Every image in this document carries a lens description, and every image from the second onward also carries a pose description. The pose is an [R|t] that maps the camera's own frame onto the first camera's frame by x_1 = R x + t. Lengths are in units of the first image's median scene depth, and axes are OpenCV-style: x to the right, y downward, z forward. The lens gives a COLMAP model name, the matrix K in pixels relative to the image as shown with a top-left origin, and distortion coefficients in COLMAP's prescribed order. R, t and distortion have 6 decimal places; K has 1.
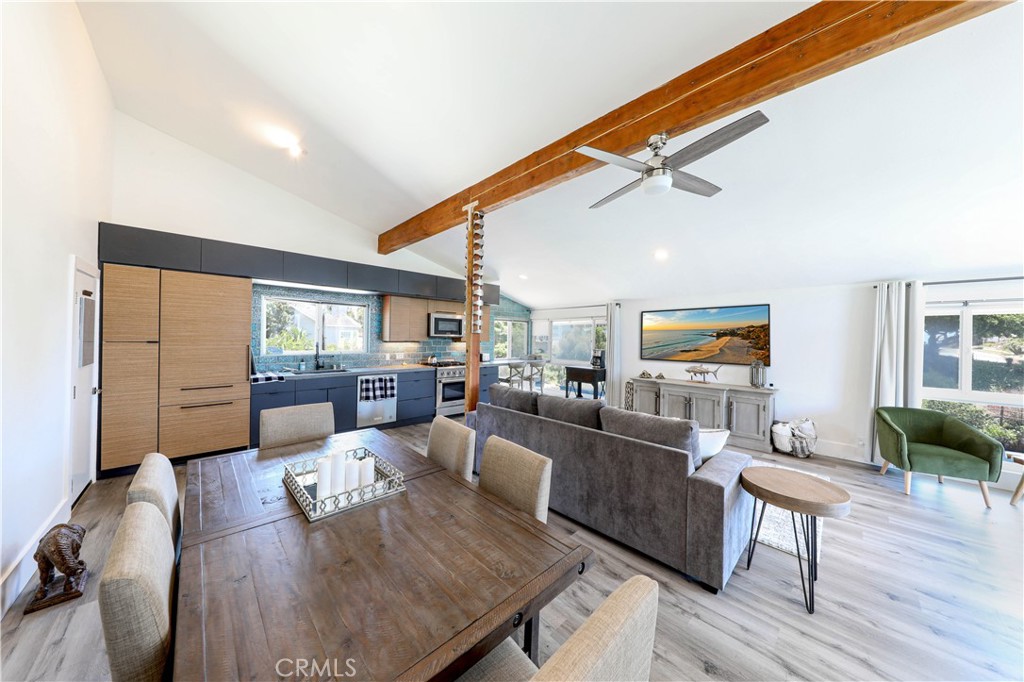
lens RADIAL K [[334.4, 0, 515.5], [0, 334.4, 349.4], [0, 0, 1]] dist [-0.013293, -0.000206]
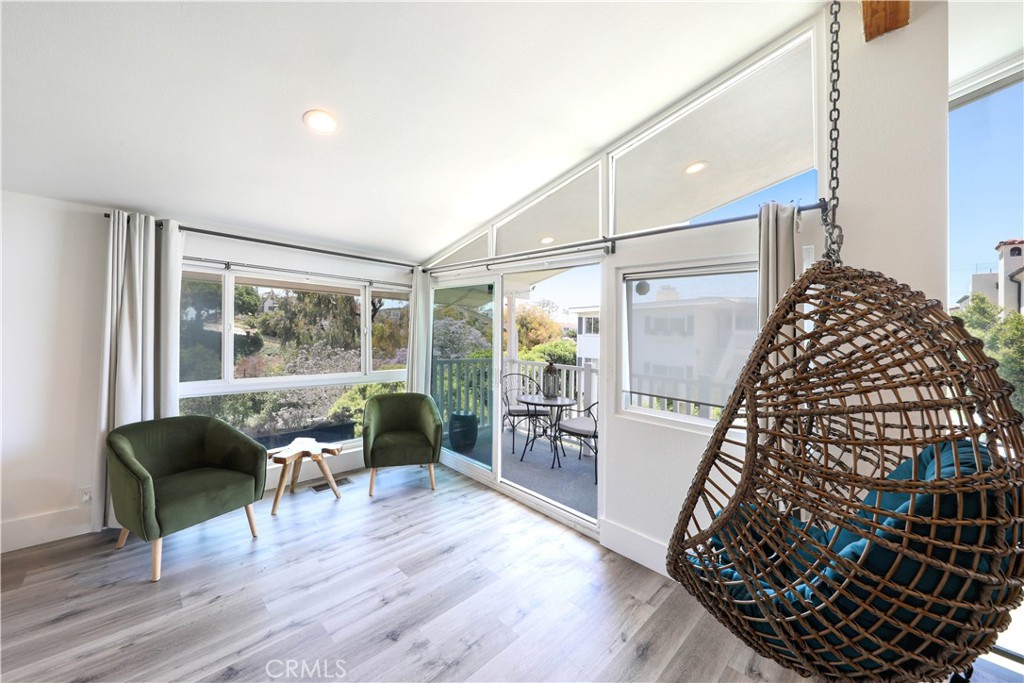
lens RADIAL K [[377.1, 0, 494.1], [0, 377.1, 324.0], [0, 0, 1]] dist [-0.002127, -0.000245]
pose [[0.000246, -0.001943, 0.999998, 0.371288], [0.004786, 0.999987, 0.001942, -0.001635], [-0.999989, 0.004785, 0.000256, 0.279008]]
